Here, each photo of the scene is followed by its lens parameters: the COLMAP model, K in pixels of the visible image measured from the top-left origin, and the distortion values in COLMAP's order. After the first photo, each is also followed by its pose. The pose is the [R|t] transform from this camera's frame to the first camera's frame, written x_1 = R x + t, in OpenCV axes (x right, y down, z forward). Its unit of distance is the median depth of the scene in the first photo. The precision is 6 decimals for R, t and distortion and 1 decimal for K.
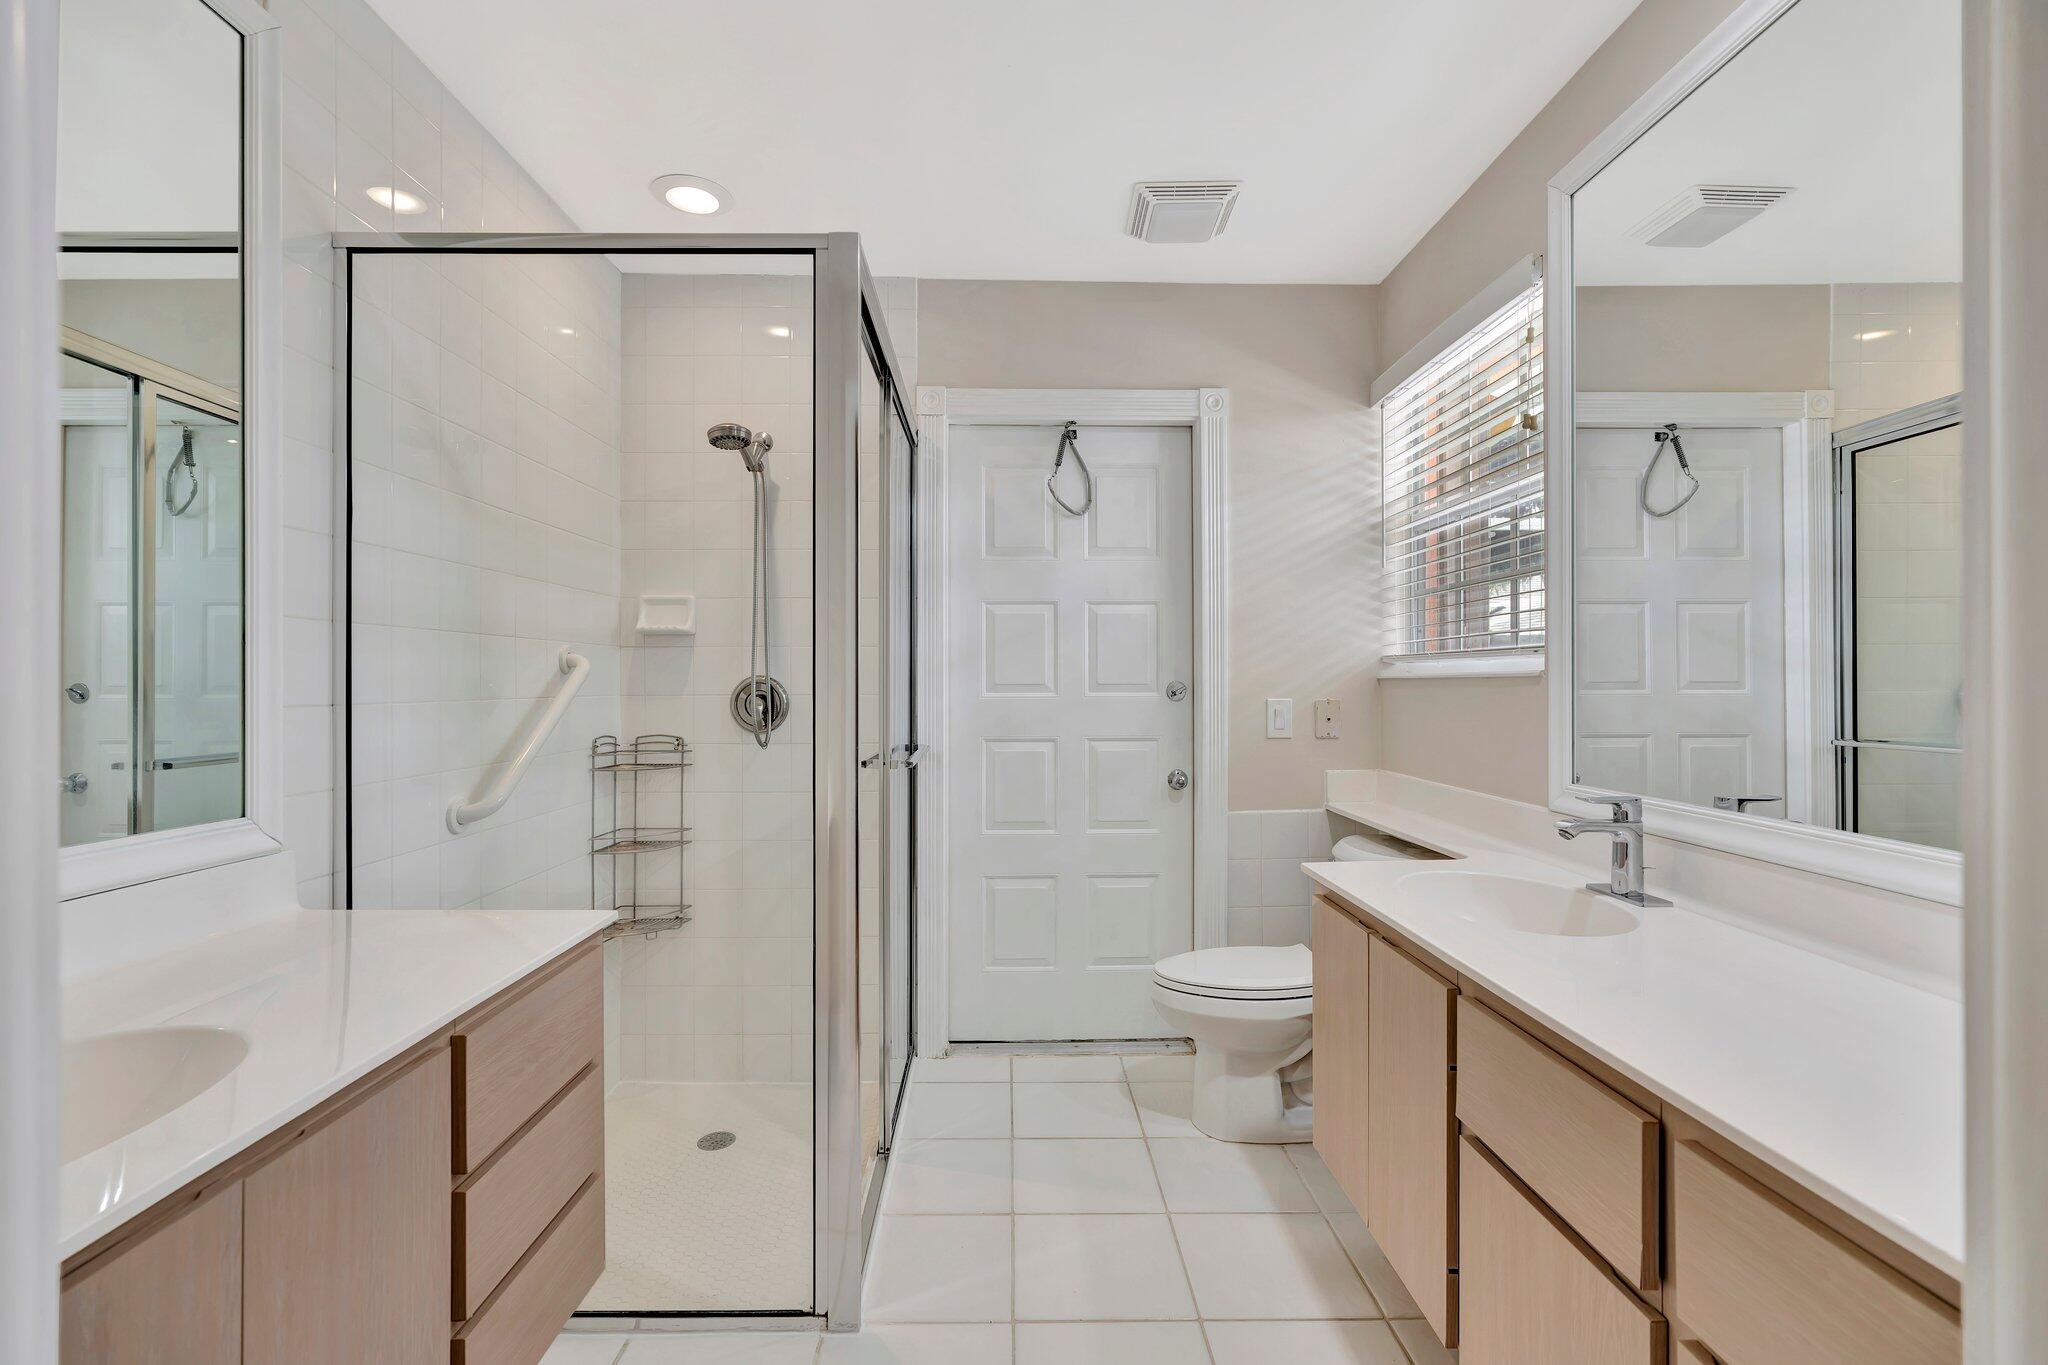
lens RADIAL K [[926.6, 0, 1015.0], [0, 926.6, 682.2], [0, 0, 1]] dist [-0.011371, 0.005070]
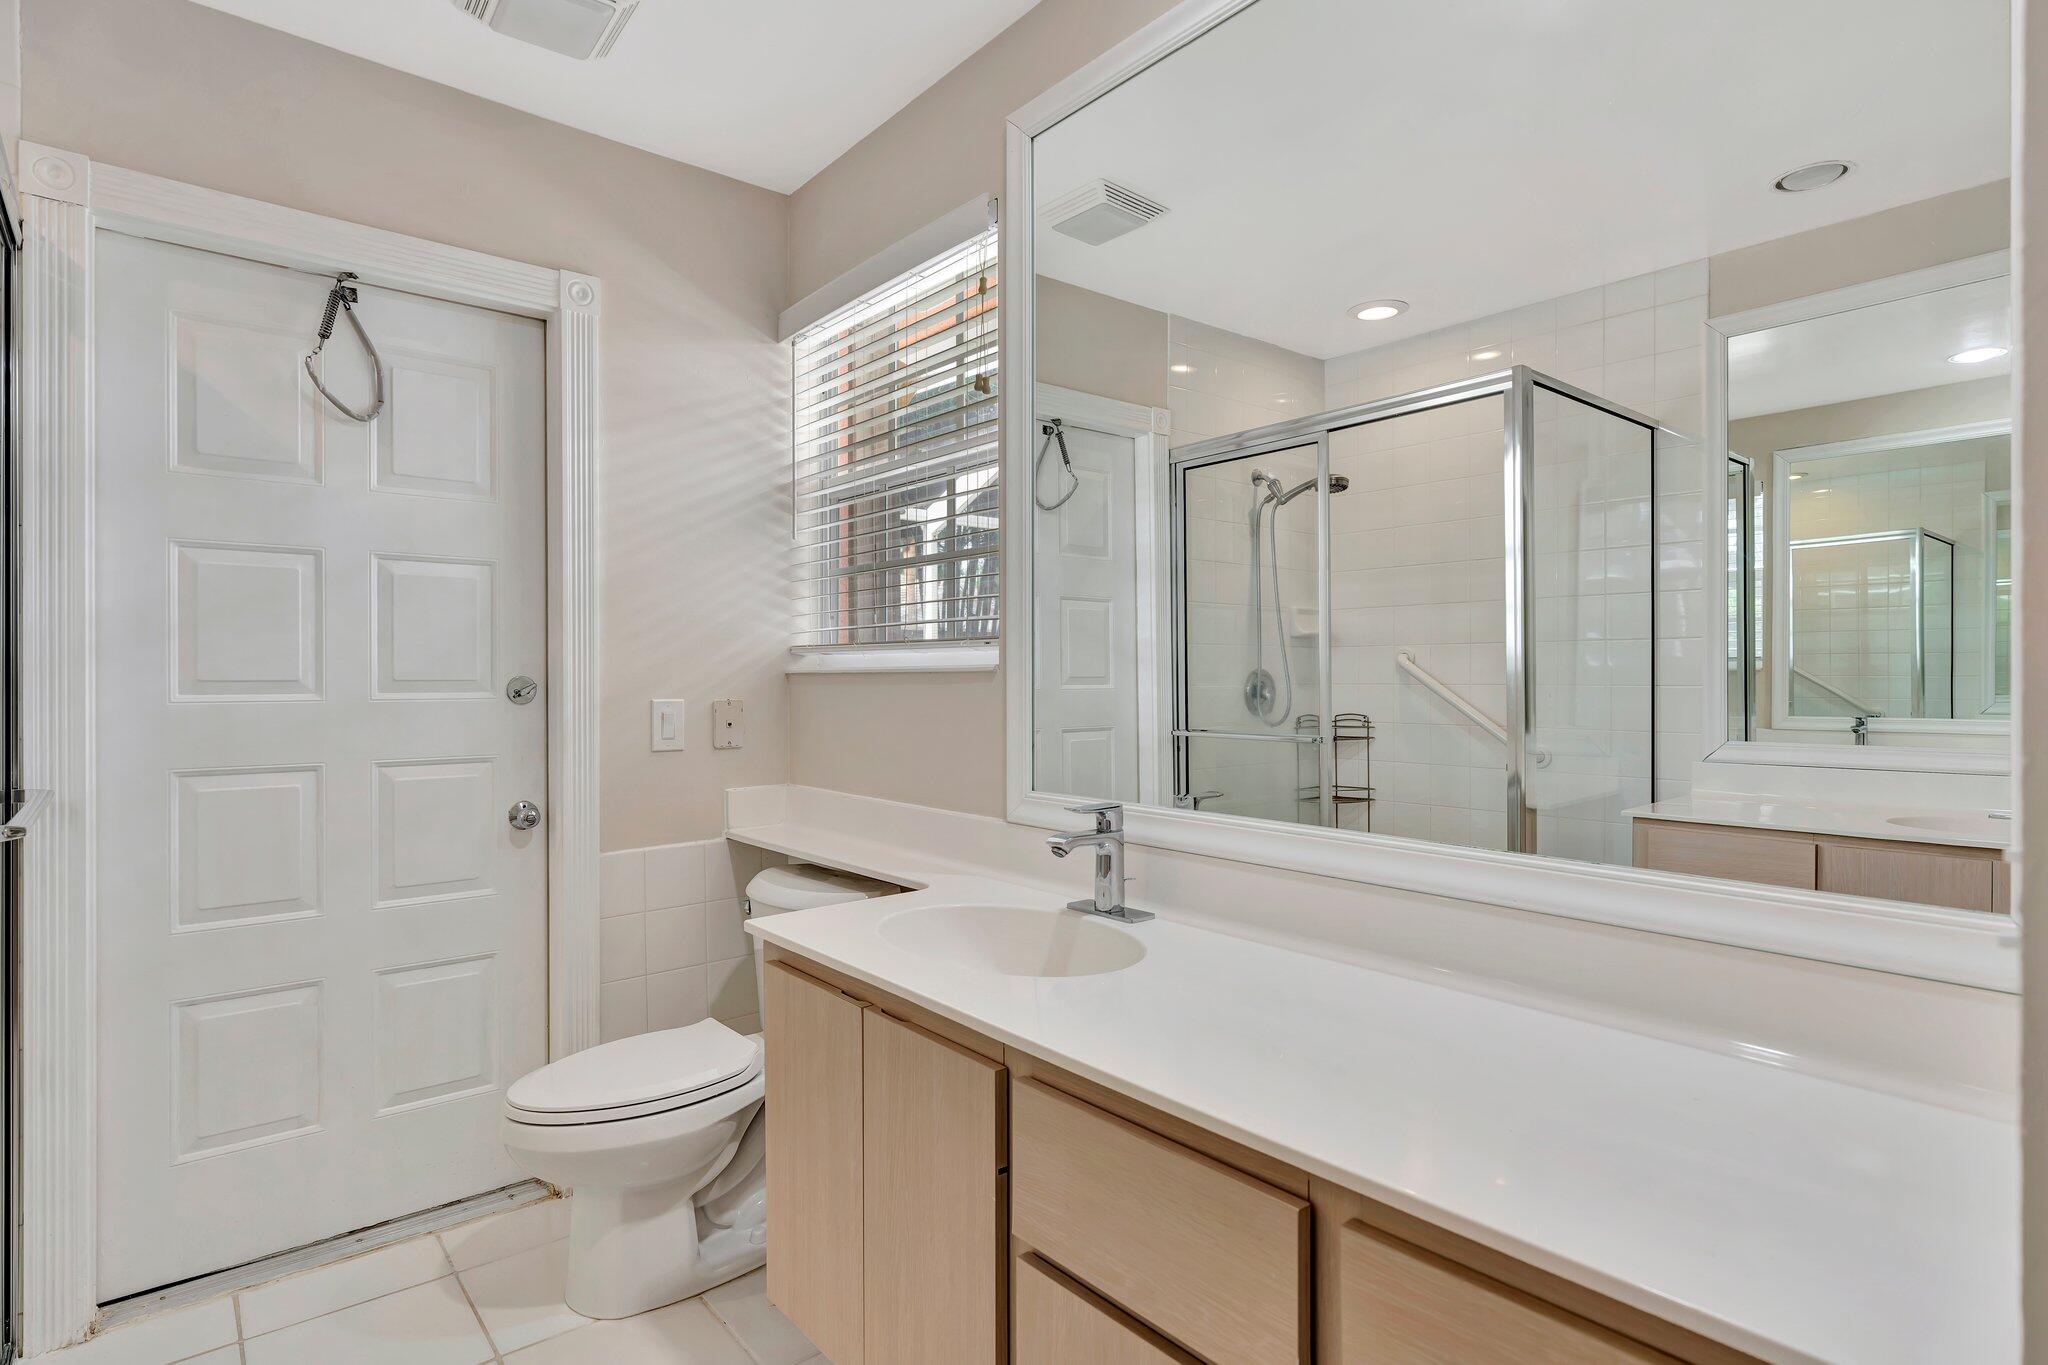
lens RADIAL K [[1053.7, 0, 1020.1], [0, 1053.7, 678.4], [0, 0, 1]] dist [-0.009153, 0.003790]
pose [[0.777802, -0.000346, 0.628509, -0.035693], [-0.000481, 0.999999, 0.001147, -0.000591], [-0.628509, -0.001195, 0.777801, 0.141055]]
